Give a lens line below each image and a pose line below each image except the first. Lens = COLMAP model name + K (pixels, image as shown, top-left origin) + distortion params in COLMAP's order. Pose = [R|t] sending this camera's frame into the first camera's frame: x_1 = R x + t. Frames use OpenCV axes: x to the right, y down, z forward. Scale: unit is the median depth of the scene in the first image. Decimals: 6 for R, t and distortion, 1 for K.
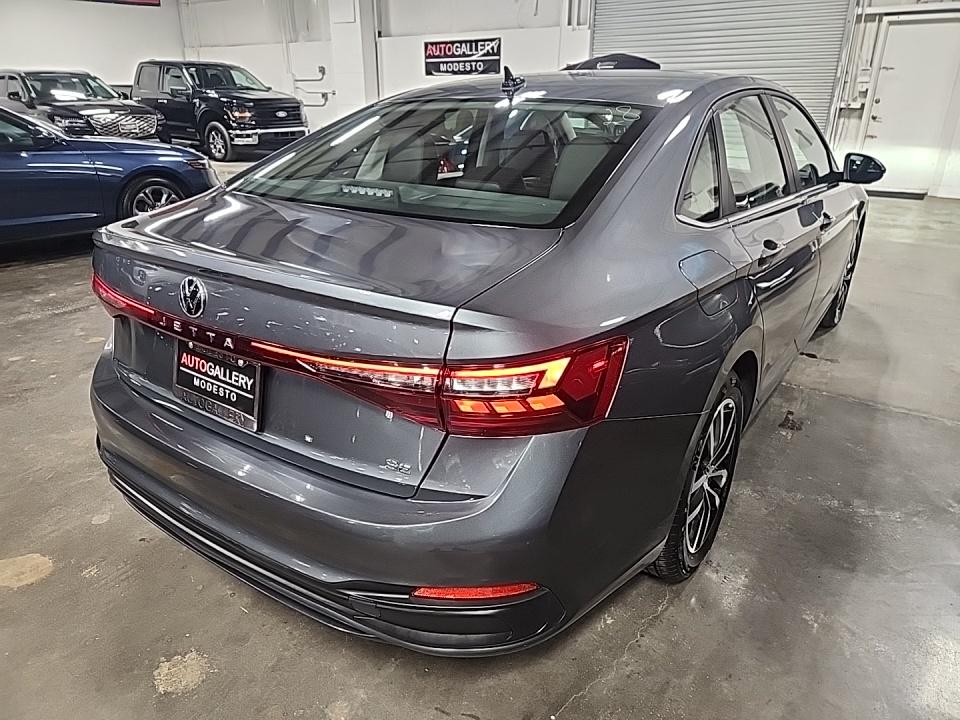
lens RADIAL K [[645.4, 0, 485.6], [0, 645.4, 359.0], [0, 0, 1]] dist [0.060141, -0.042558]
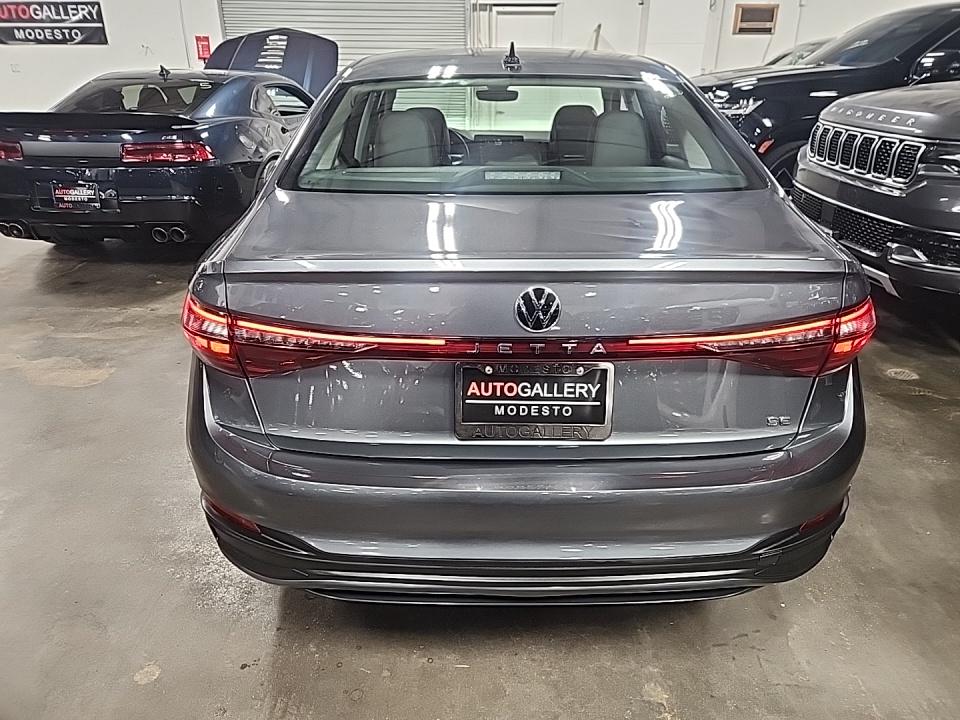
lens RADIAL K [[645.4, 0, 485.6], [0, 645.4, 359.0], [0, 0, 1]] dist [0.060141, -0.042558]
pose [[0.817497, -0.229867, 0.528072, -0.236633], [0.214897, 0.972424, 0.090614, -0.029838], [-0.534339, 0.039405, 0.844352, 0.075014]]
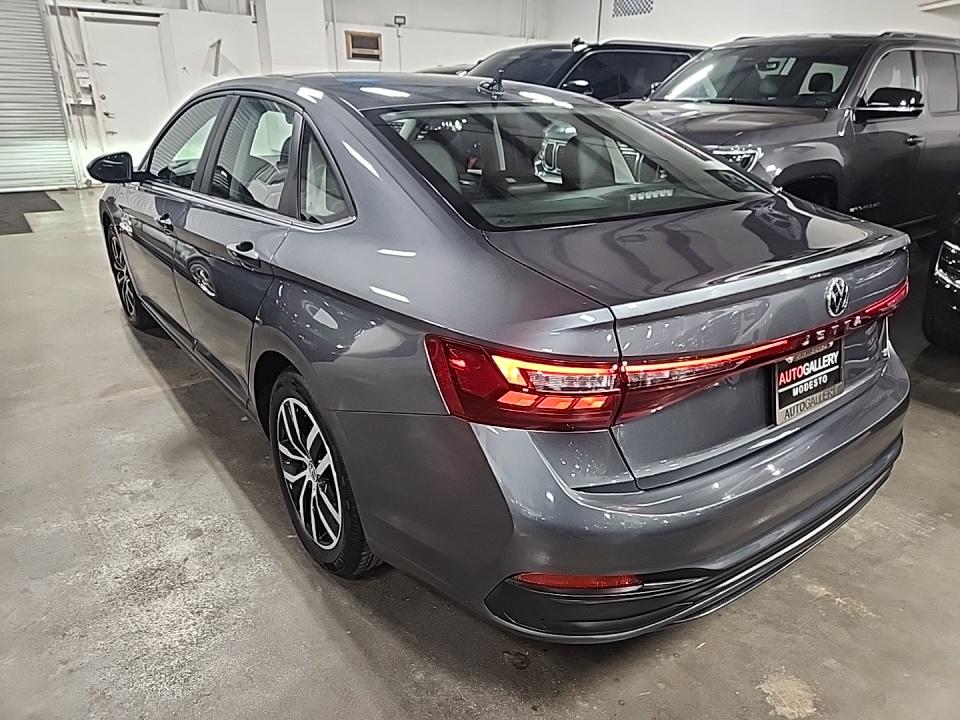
lens RADIAL K [[645.4, 0, 485.6], [0, 645.4, 359.0], [0, 0, 1]] dist [0.060141, -0.042558]
pose [[0.306286, -0.353532, 0.883857, -0.386042], [0.345735, 0.906392, 0.242737, -0.110966], [-0.886936, 0.231233, 0.399844, 0.266909]]
